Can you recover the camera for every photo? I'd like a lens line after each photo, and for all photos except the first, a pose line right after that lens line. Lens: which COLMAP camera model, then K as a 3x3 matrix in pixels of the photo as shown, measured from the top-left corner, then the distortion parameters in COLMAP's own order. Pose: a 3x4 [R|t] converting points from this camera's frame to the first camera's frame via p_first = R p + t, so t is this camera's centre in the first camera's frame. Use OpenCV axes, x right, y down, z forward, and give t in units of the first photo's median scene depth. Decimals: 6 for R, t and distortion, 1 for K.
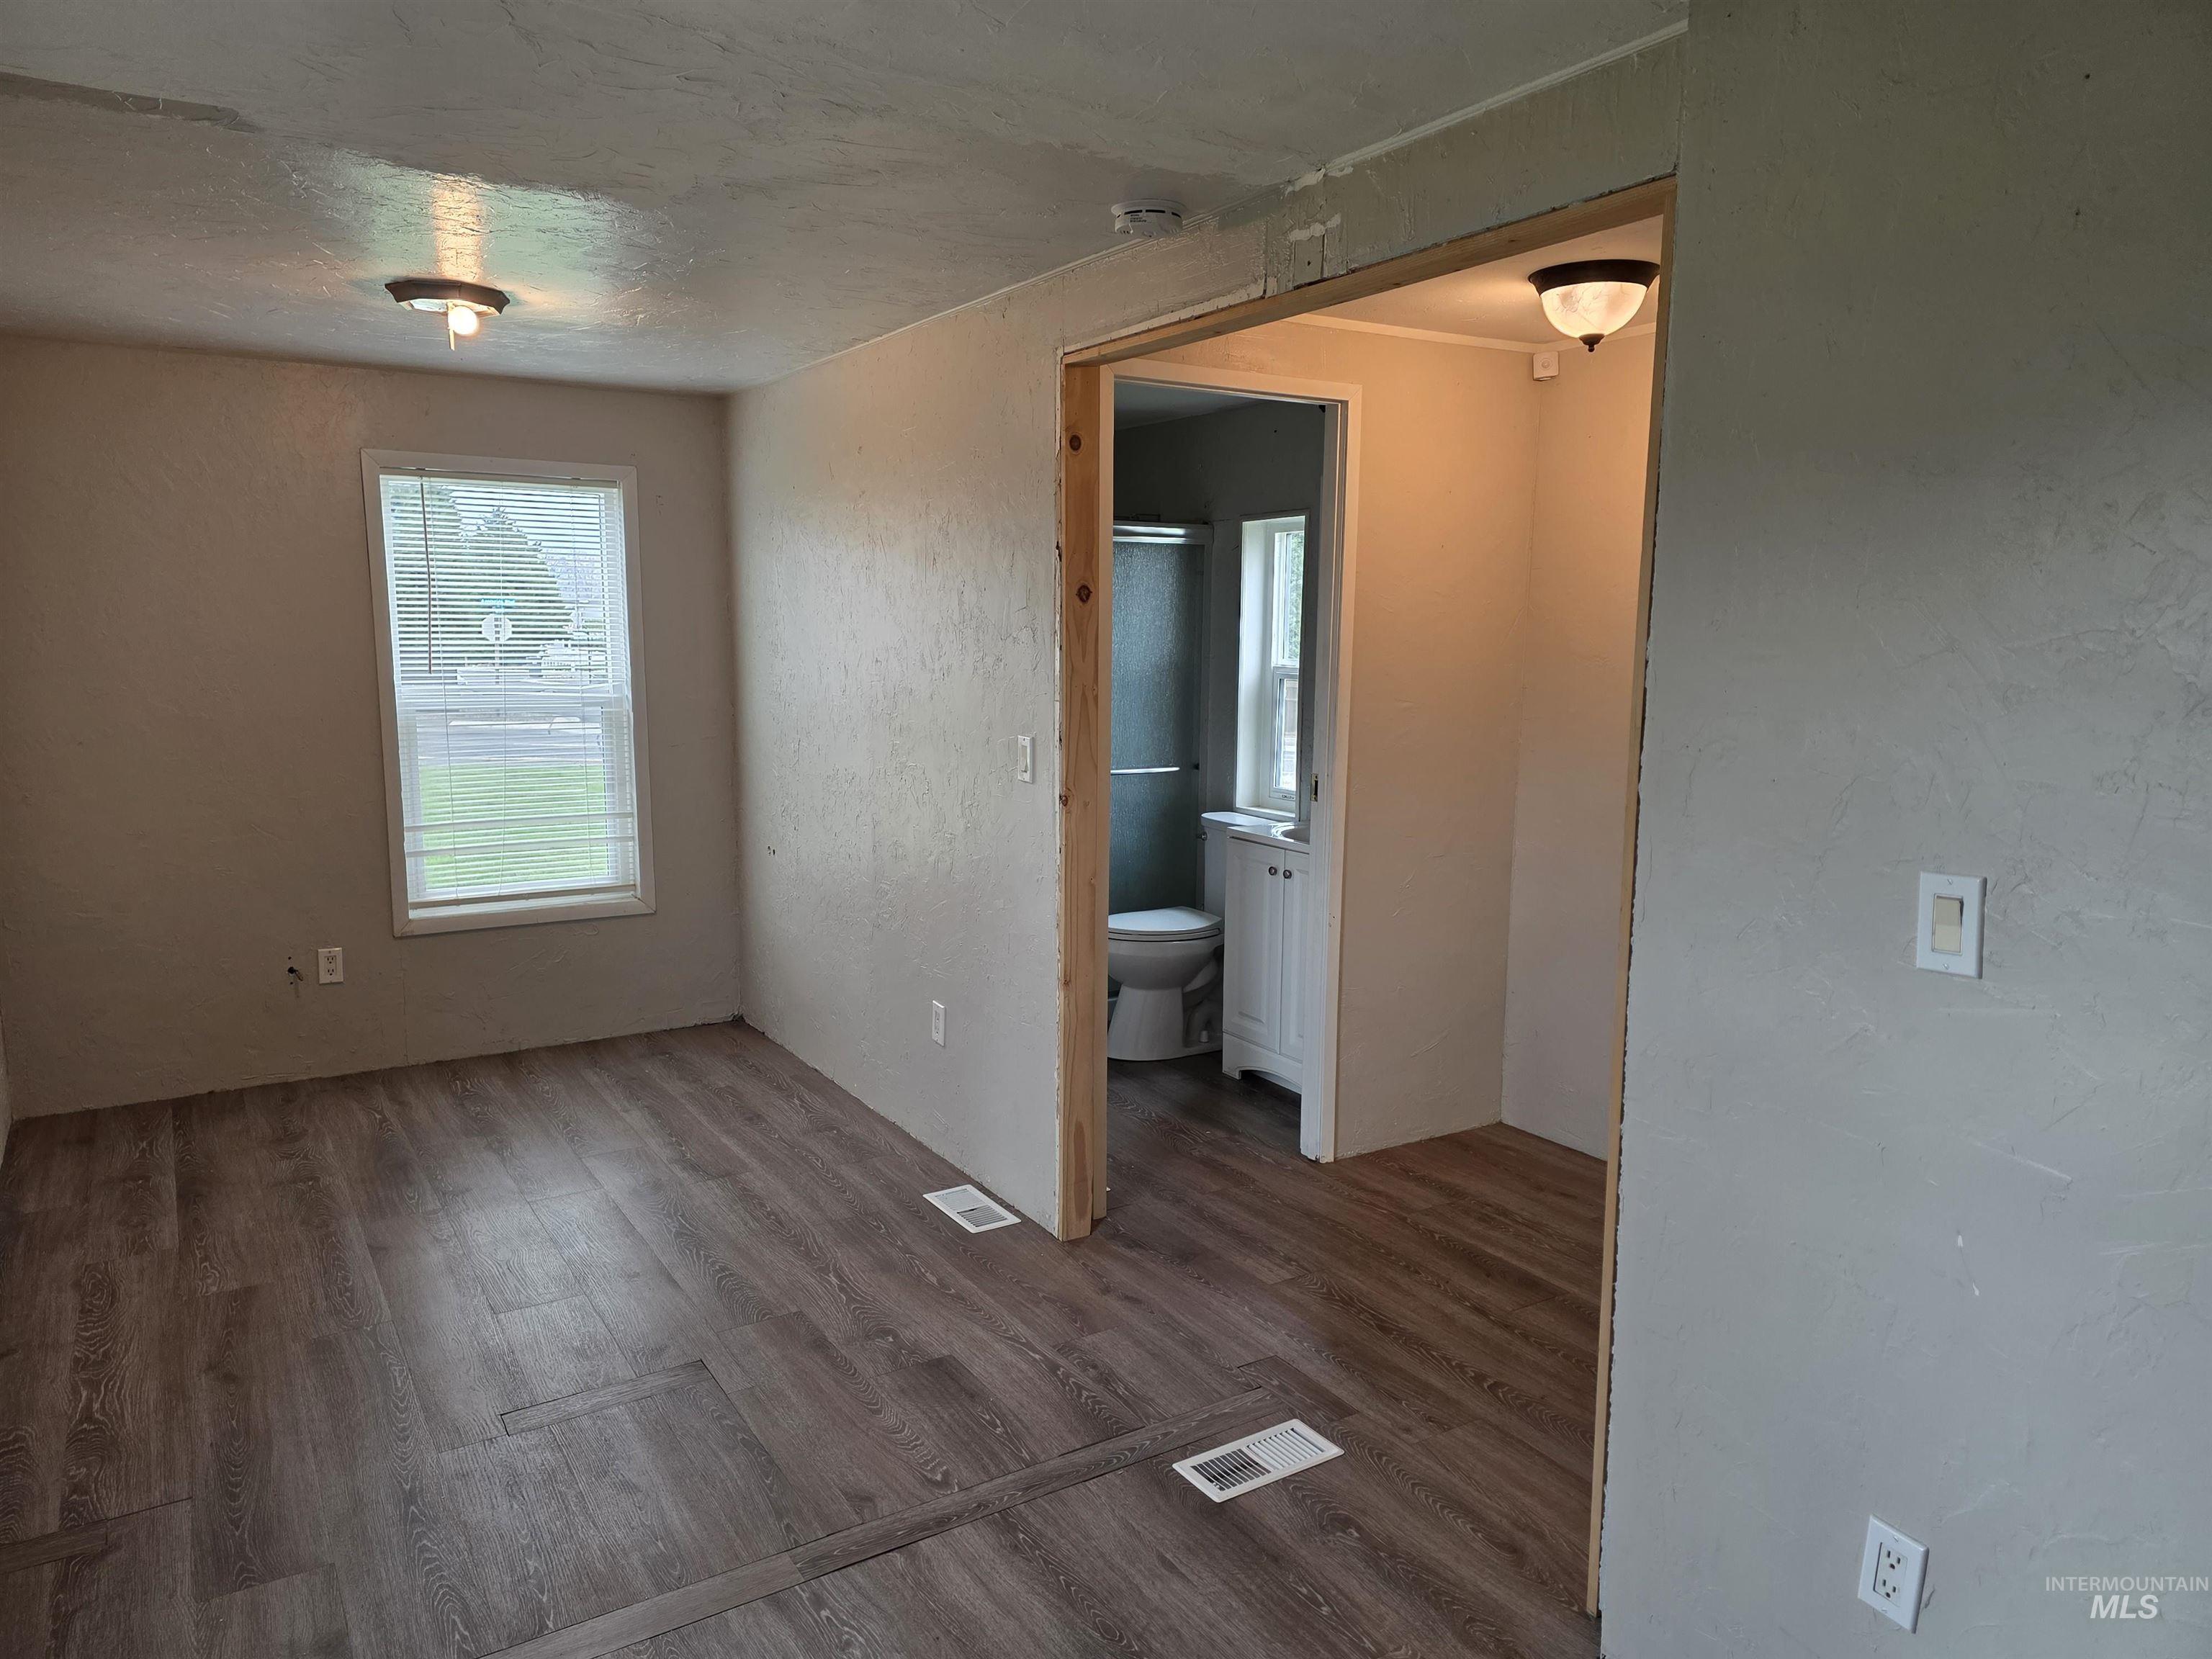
lens RADIAL K [[1466.4, 0, 1104.3], [0, 1466.4, 836.8], [0, 0, 1]] dist [0.065102, -0.061301]
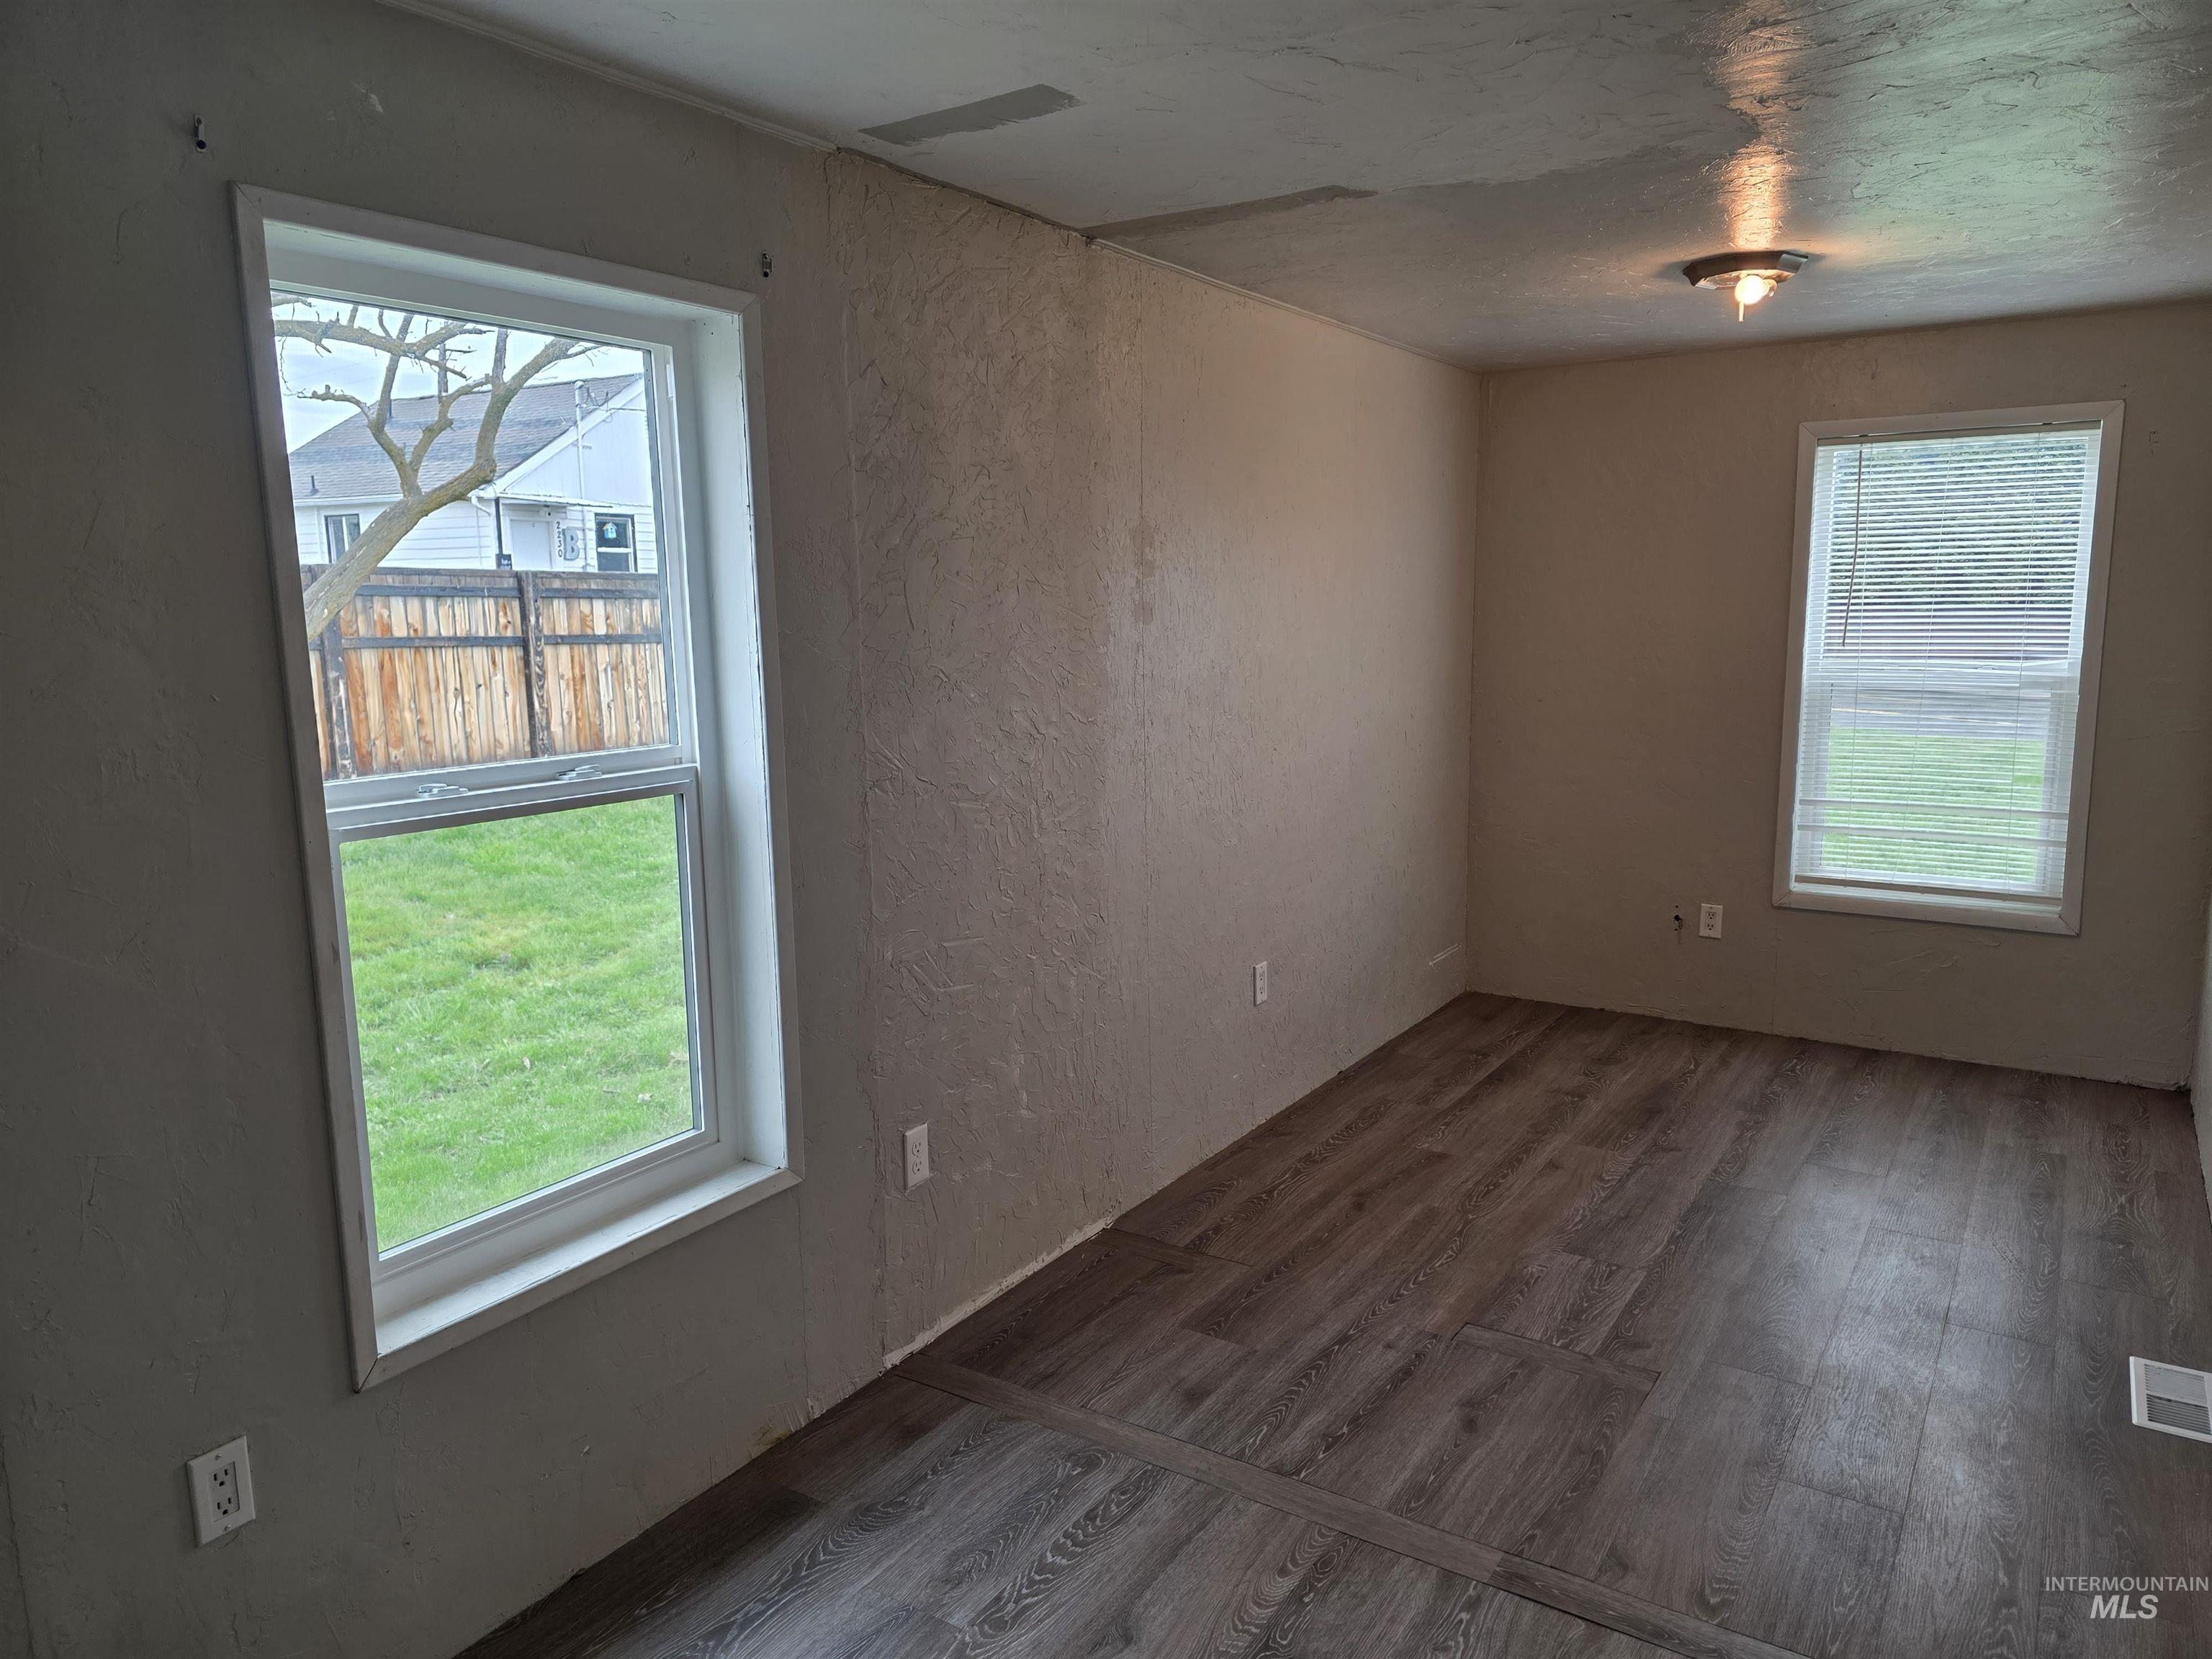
lens RADIAL K [[1466.4, 0, 1113.8], [0, 1466.4, 829.6], [0, 0, 1]] dist [0.065102, -0.061301]
pose [[0.422611, 0.127953, -0.897233, 0.243755], [-0.115461, 0.989518, 0.086729, -0.020667], [0.898926, 0.066942, 0.432955, 0.158087]]
